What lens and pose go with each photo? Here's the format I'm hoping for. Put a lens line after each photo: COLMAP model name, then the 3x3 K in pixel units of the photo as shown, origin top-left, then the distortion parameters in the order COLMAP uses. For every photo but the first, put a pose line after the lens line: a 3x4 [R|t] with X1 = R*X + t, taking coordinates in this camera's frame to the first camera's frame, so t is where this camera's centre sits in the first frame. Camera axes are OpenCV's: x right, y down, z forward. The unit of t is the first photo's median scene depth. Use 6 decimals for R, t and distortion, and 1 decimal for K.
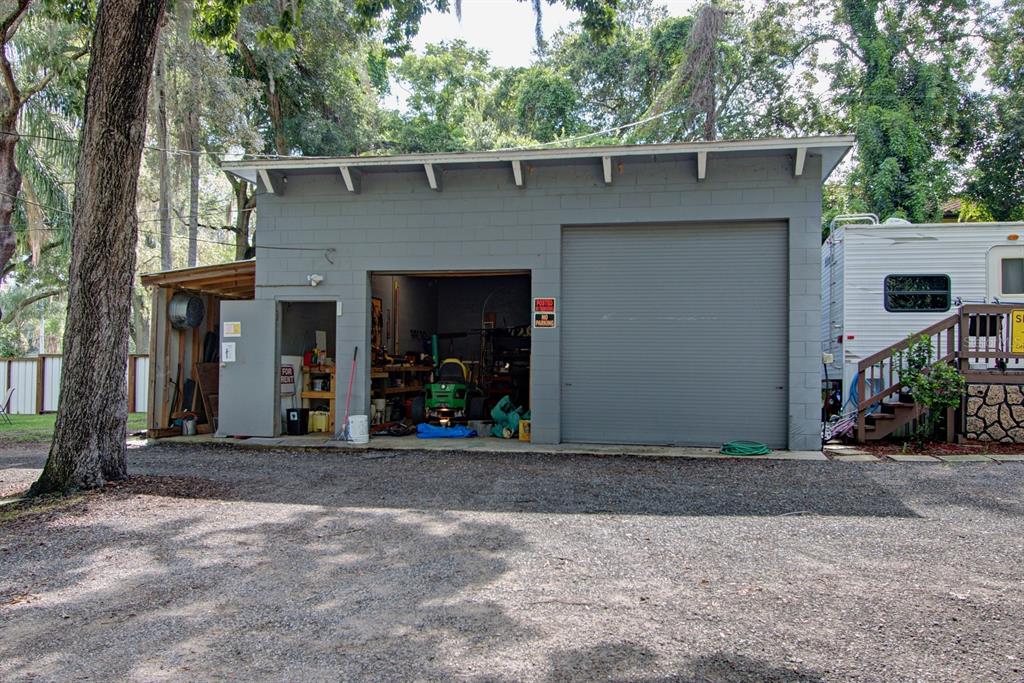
lens RADIAL K [[844.8, 0, 511.9], [0, 844.8, 340.6], [0, 0, 1]] dist [0.045342, 0.000607]
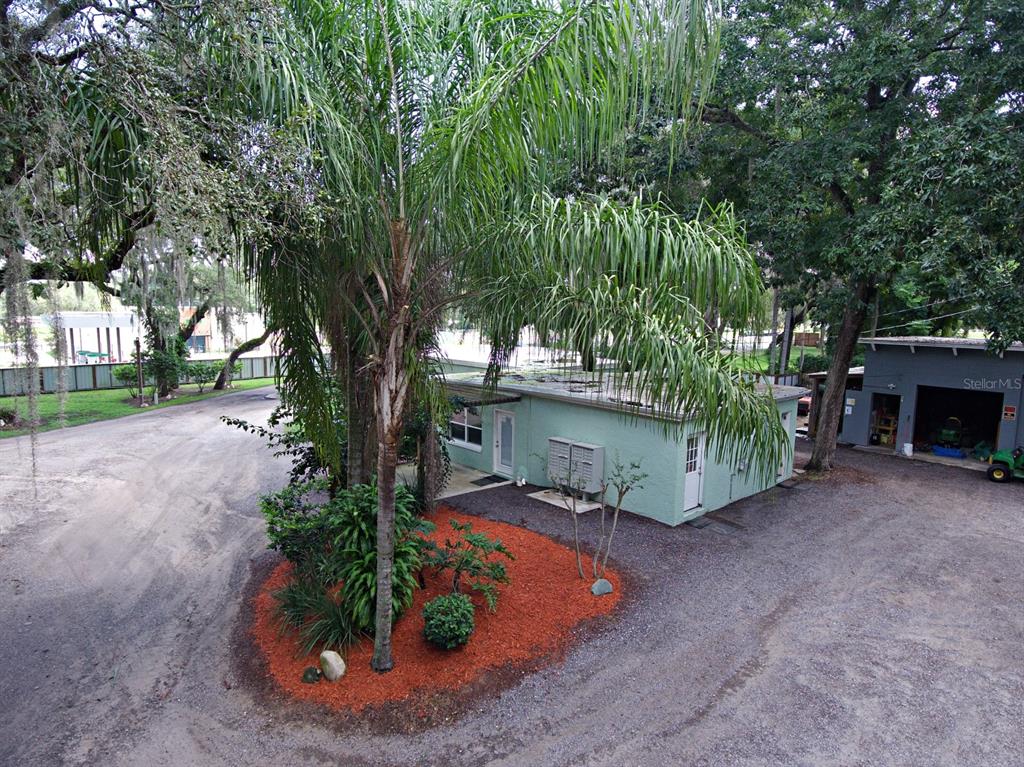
lens RADIAL K [[613.1, 0, 508.9], [0, 613.1, 387.9], [0, 0, 1]] dist [-0.012400, 0.001402]
pose [[0.789238, 0.085781, -0.608066, -0.032916], [0.003569, 0.989538, 0.144229, -0.324692], [0.614076, -0.116001, 0.780675, -1.052383]]
